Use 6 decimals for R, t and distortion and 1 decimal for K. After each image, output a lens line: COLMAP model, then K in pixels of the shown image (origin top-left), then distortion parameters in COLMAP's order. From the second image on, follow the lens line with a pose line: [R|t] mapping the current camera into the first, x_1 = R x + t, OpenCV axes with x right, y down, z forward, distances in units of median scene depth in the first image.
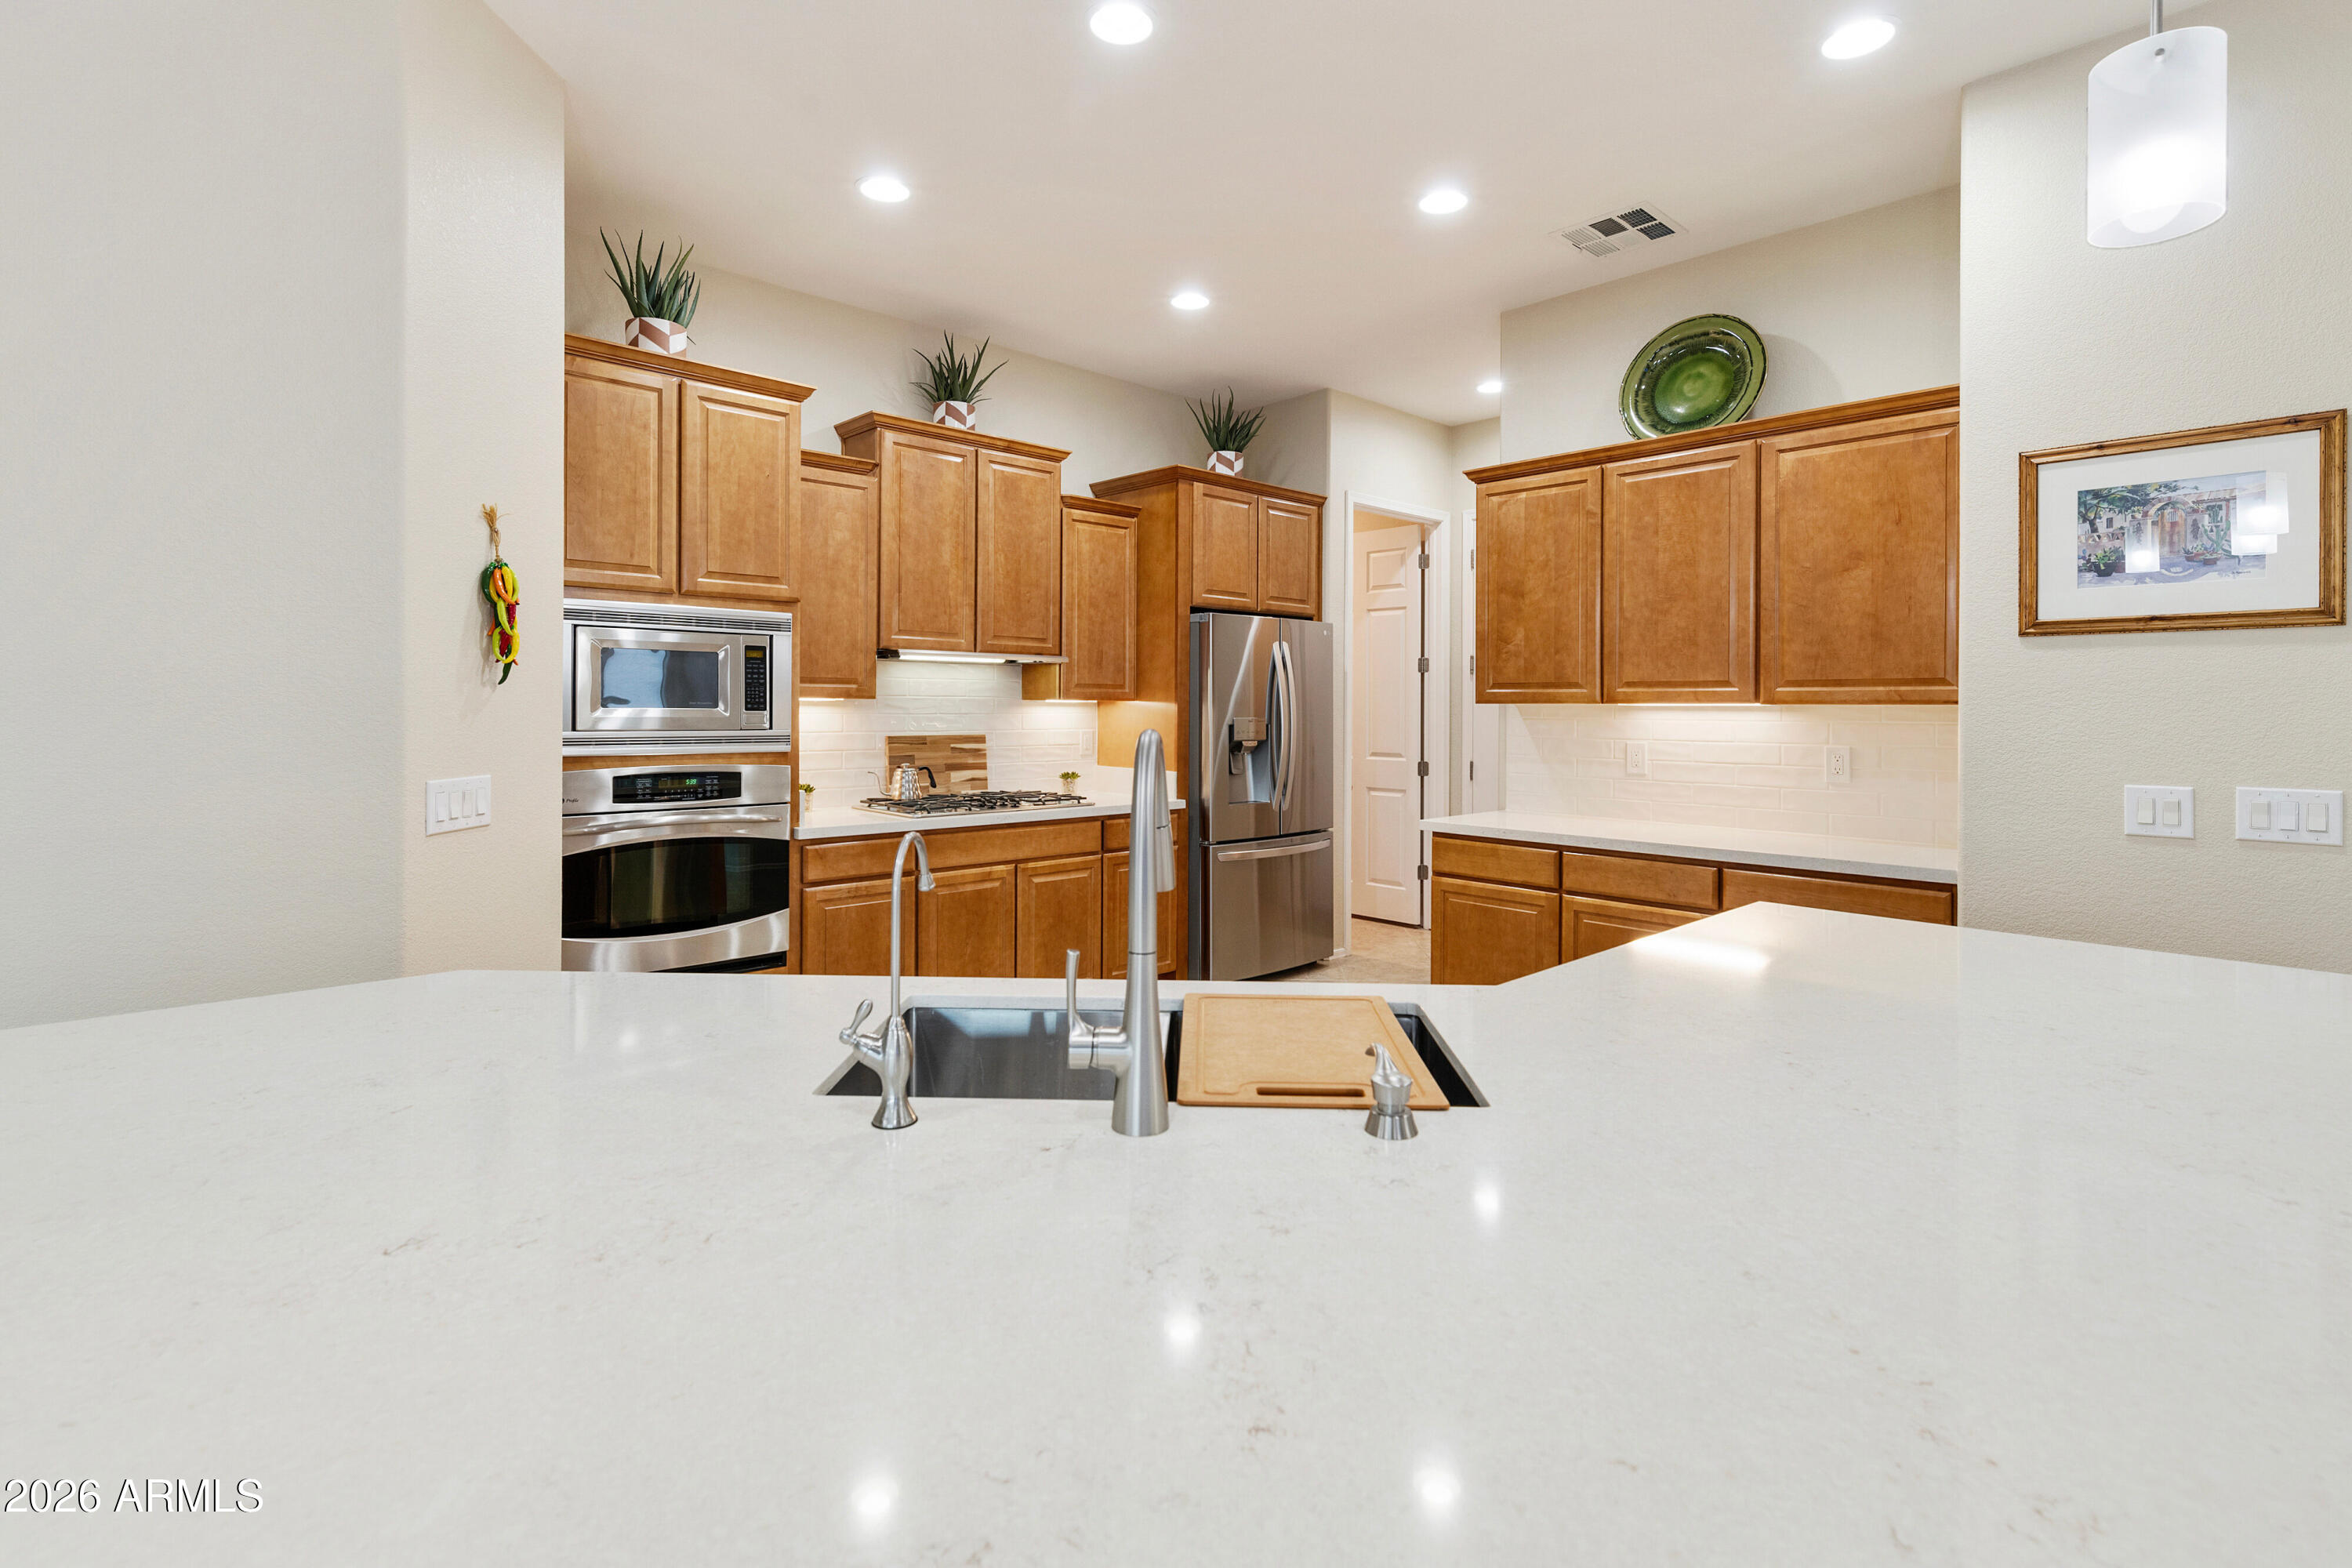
lens RADIAL K [[1079.4, 0, 1166.7], [0, 1079.4, 700.8], [0, 0, 1]] dist [0.000527, 0.000180]
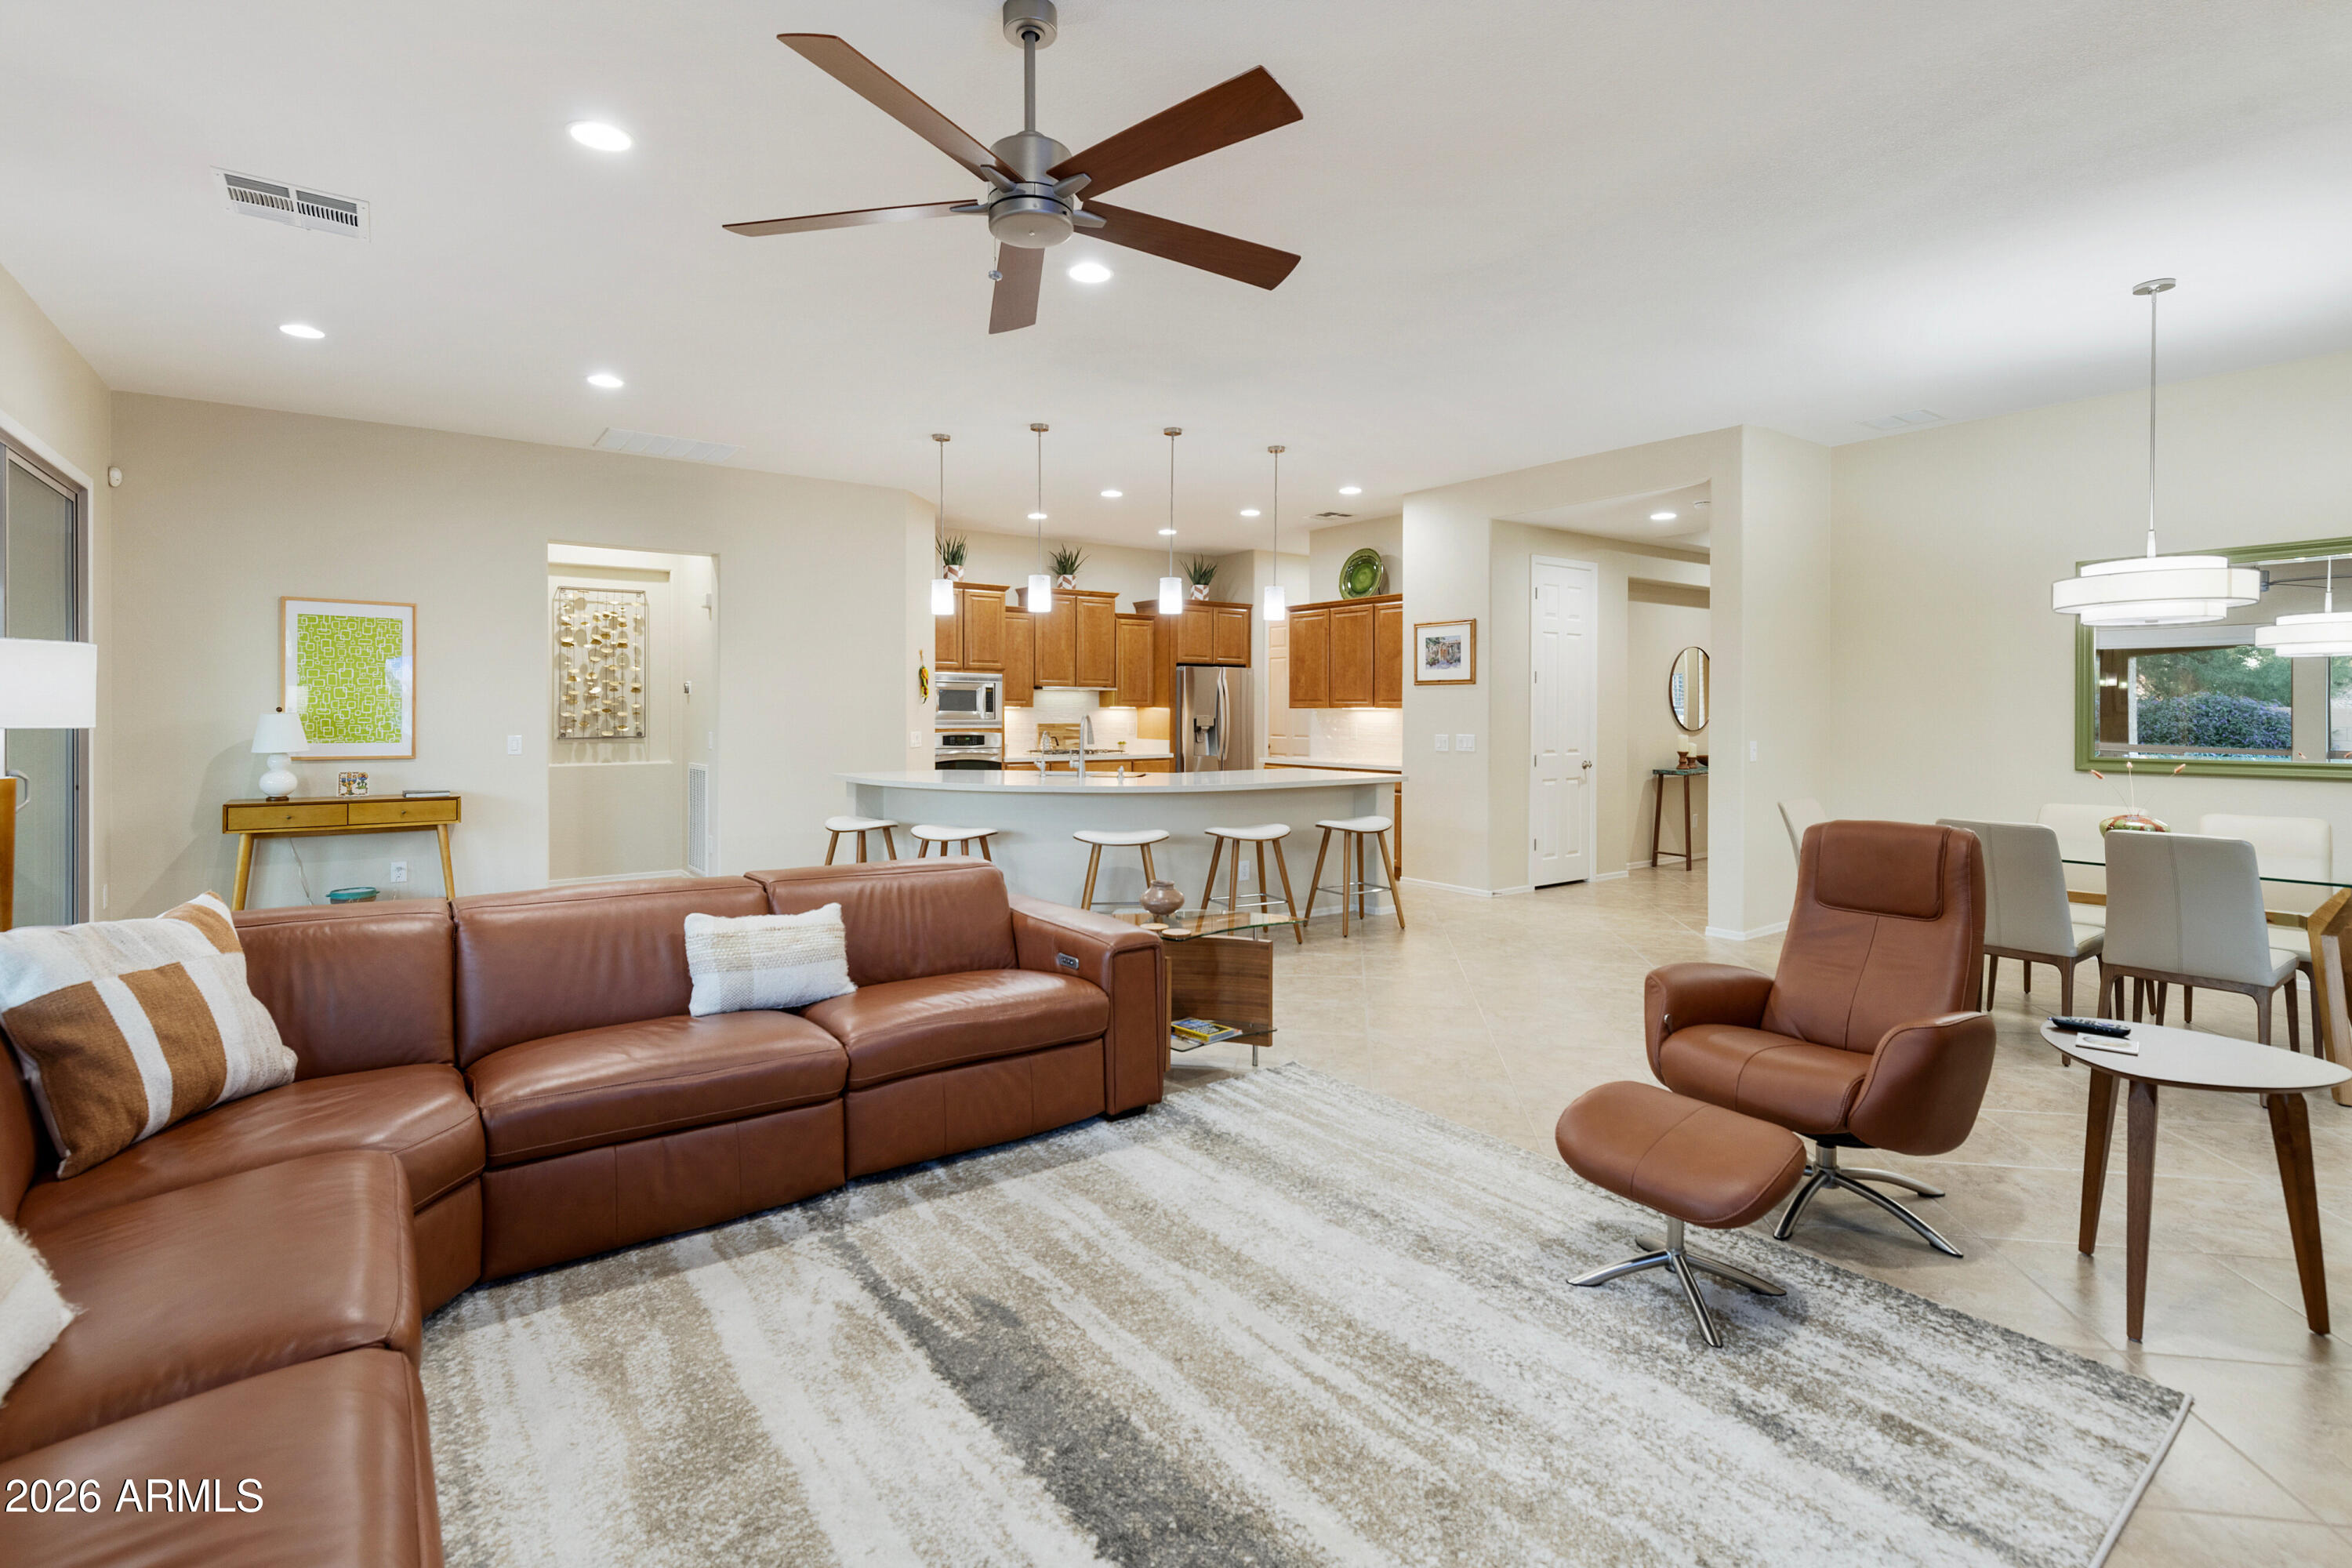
lens RADIAL K [[1112.7, 0, 1178.5], [0, 1112.7, 700.2], [0, 0, 1]] dist [0.001158, -0.000539]
pose [[0.992428, -0.003310, -0.122785, 0.354809], [0.002828, 0.999988, -0.004097, -0.005974], [0.122797, 0.003718, 0.992425, -1.416835]]
